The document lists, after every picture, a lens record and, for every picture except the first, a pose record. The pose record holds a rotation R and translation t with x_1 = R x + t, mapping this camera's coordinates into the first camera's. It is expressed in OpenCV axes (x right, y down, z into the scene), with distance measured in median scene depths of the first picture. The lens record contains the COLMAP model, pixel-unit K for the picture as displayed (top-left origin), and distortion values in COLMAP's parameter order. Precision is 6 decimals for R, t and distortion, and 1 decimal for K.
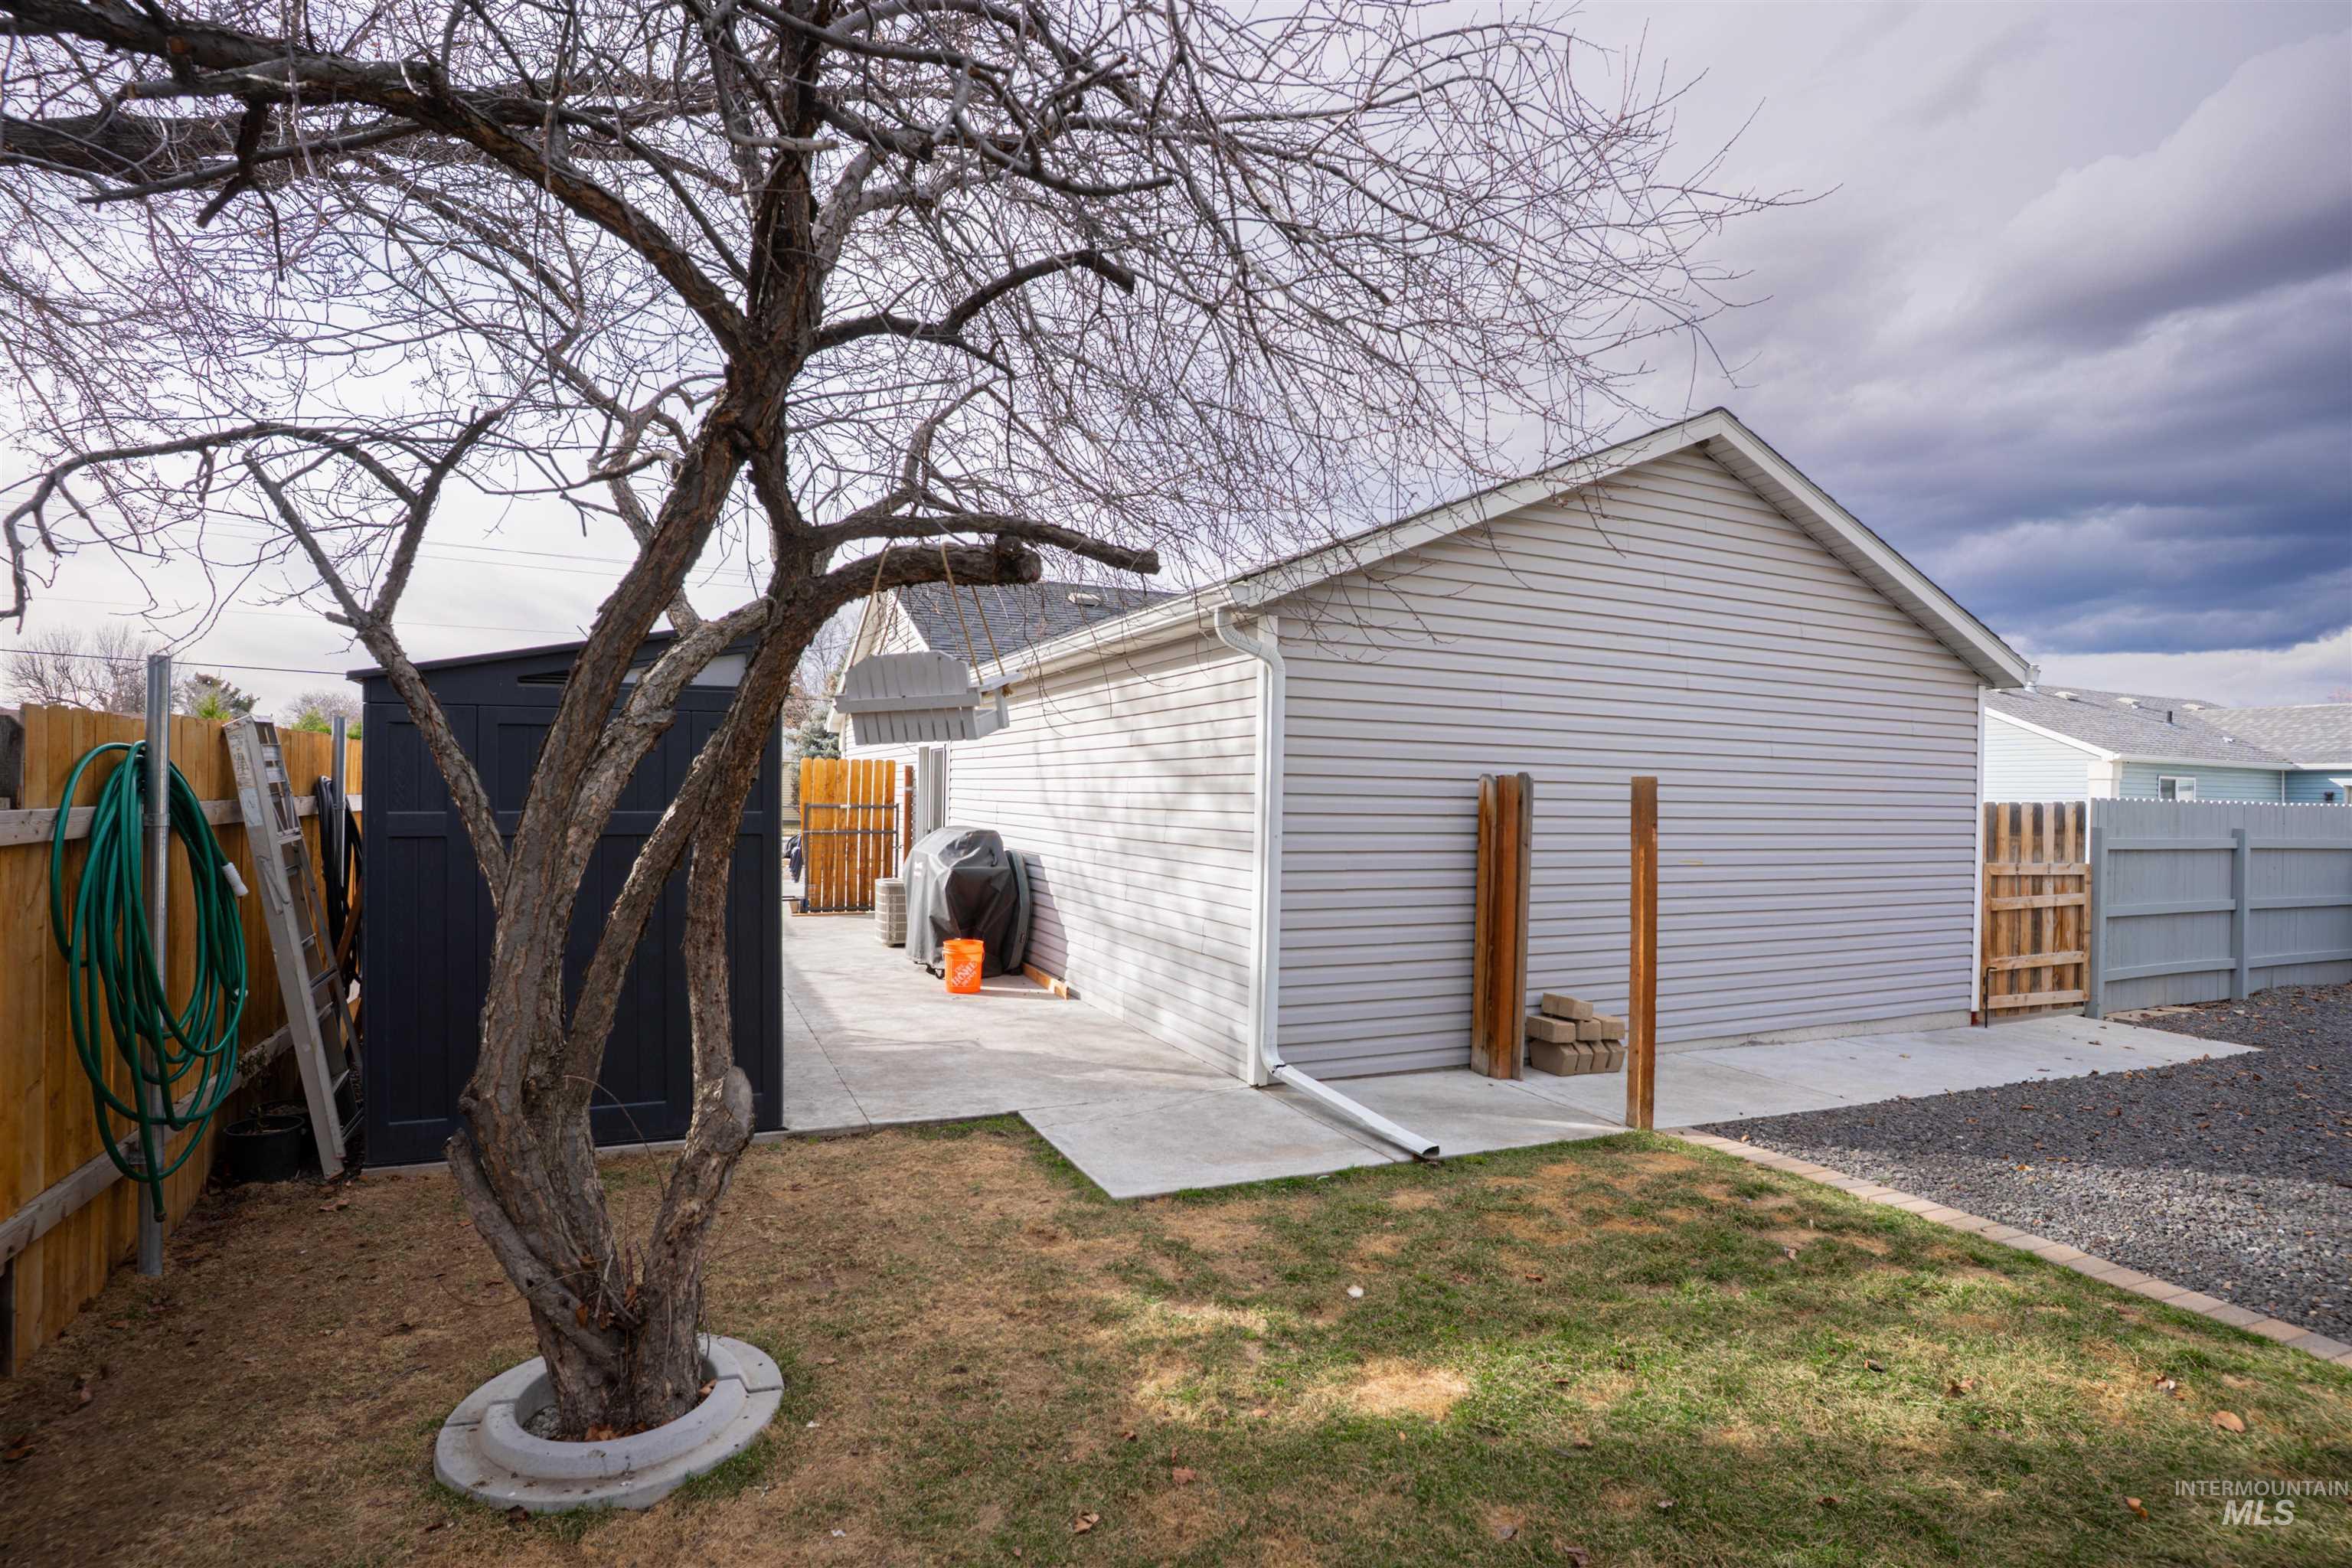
lens RADIAL K [[1164.9, 0, 1169.7], [0, 1164.9, 779.9], [0, 0, 1]] dist [-0.084312, 0.041583]
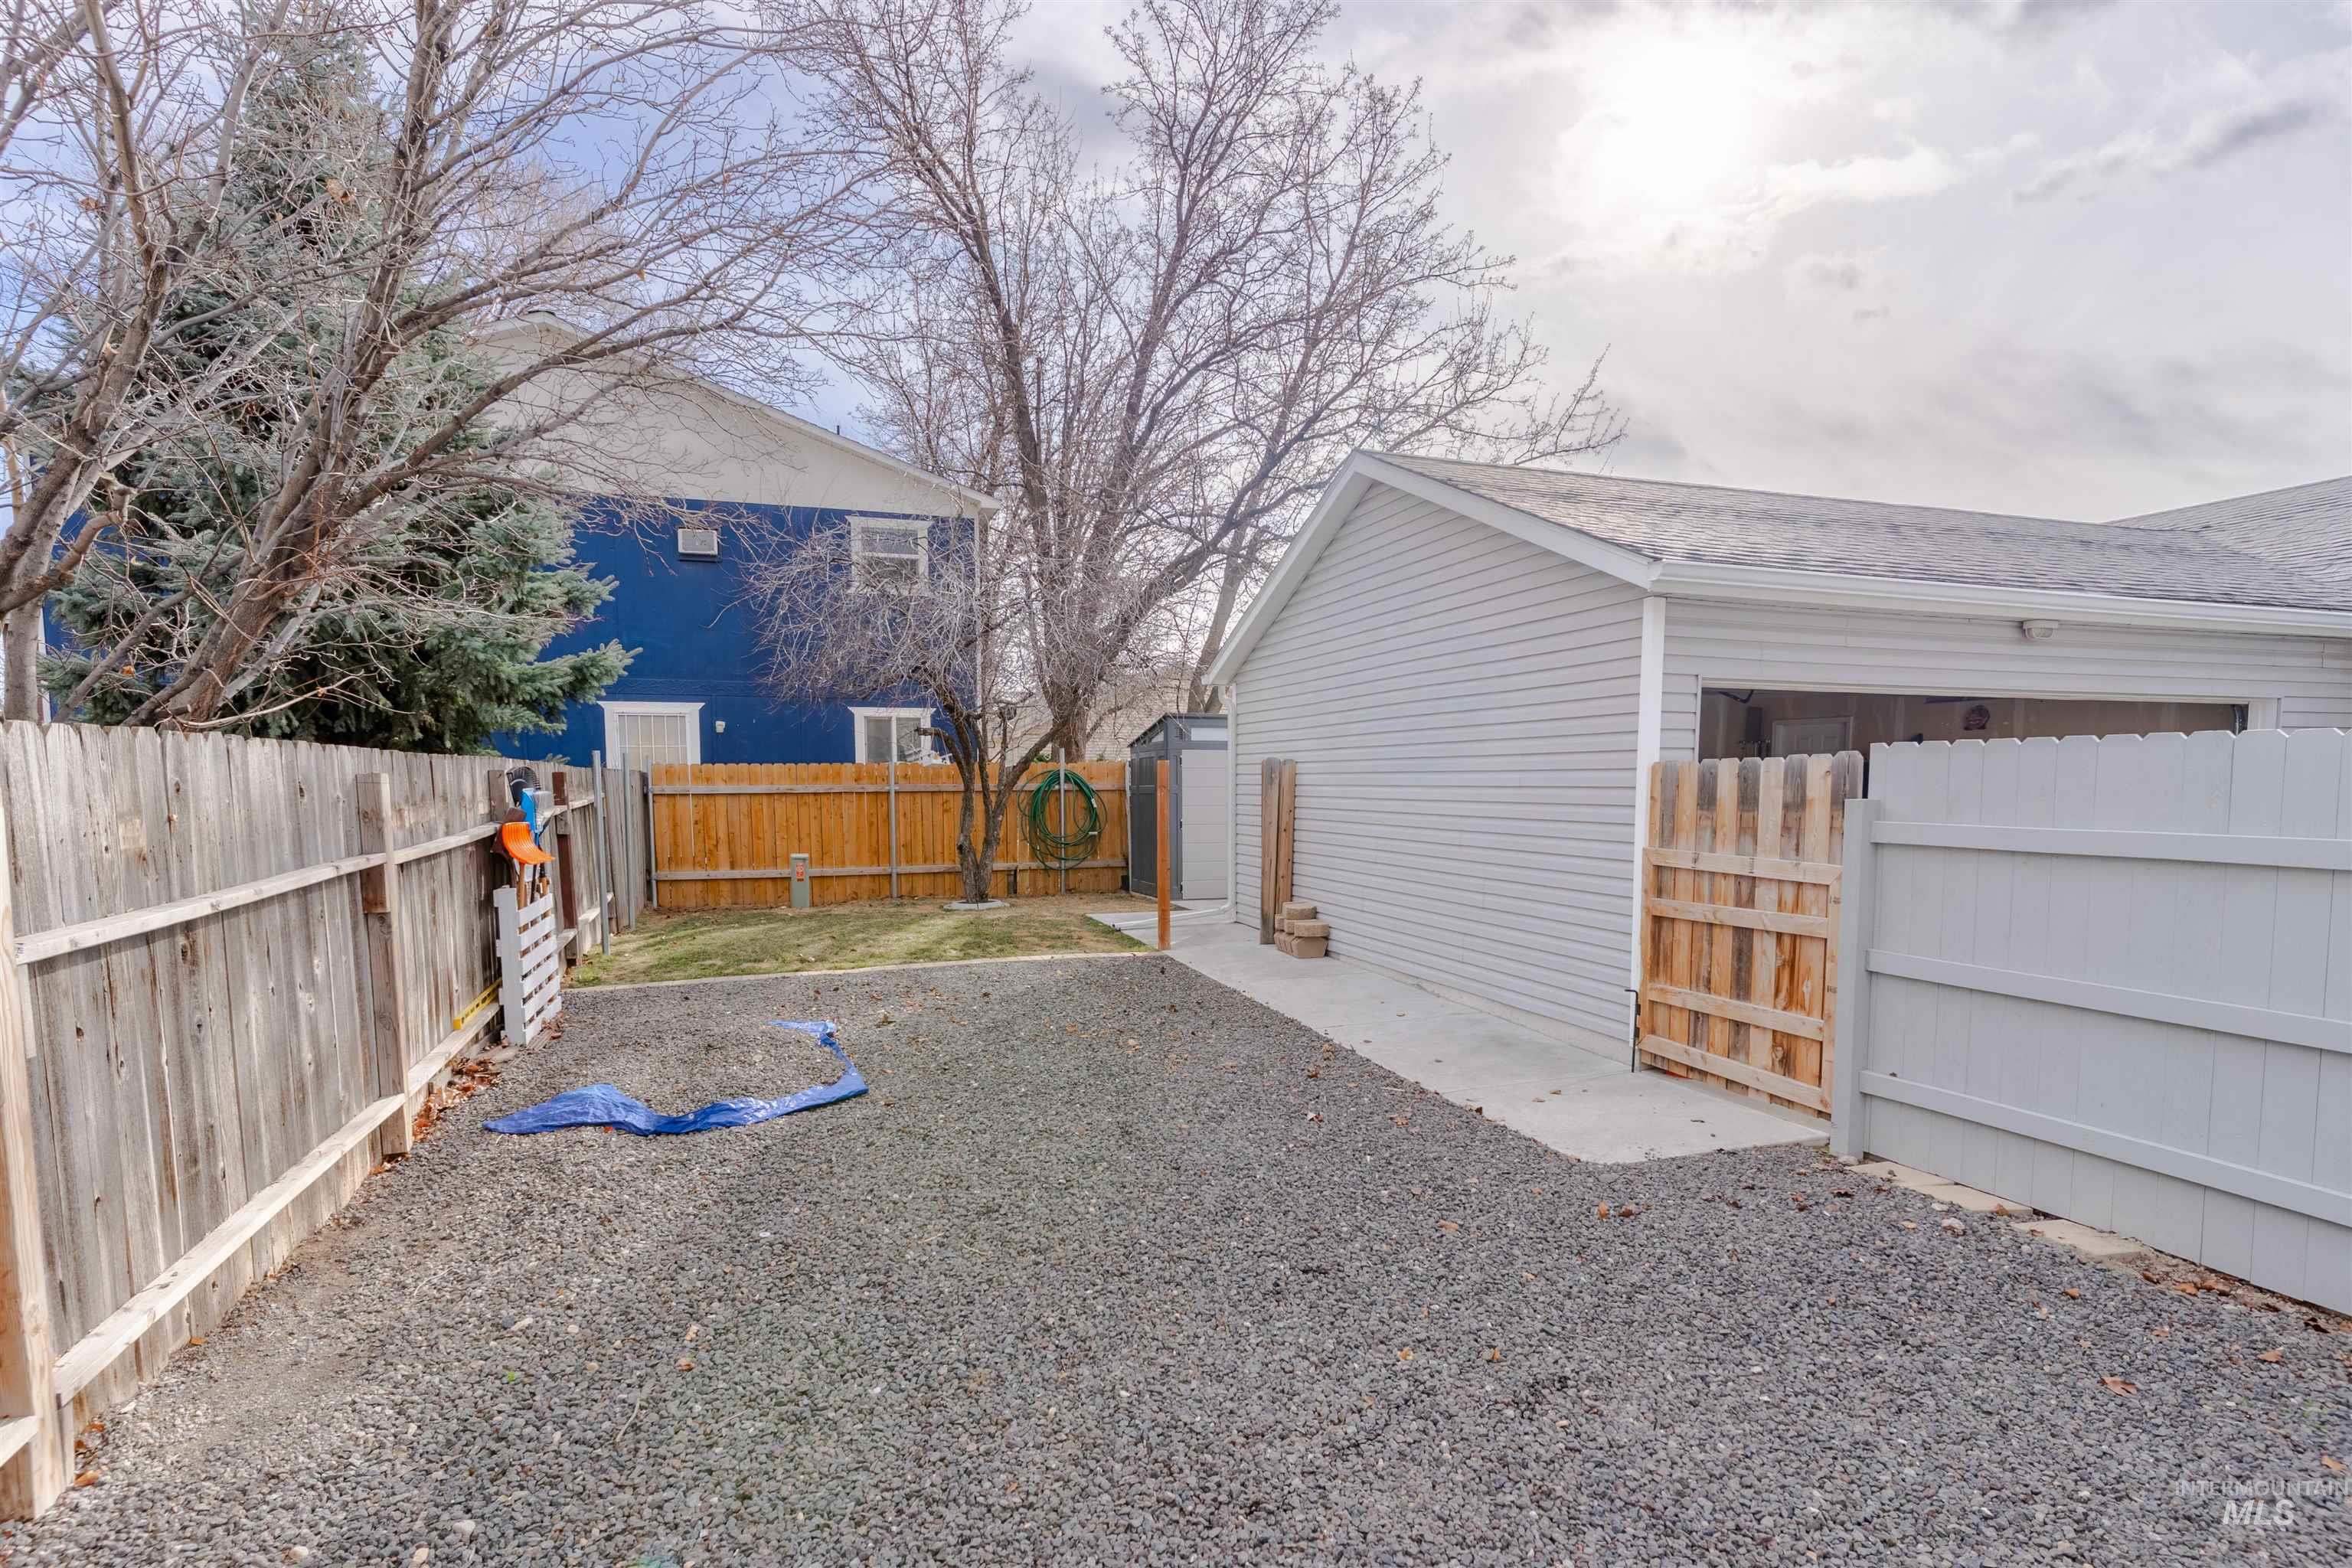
lens RADIAL K [[1164.9, 0, 1169.7], [0, 1164.9, 779.9], [0, 0, 1]] dist [-0.084312, 0.041583]
pose [[-0.101648, -0.022691, -0.994562, 1.447949], [0.008329, 0.999685, -0.023659, 0.044256], [0.994786, -0.010688, -0.101427, 0.750099]]
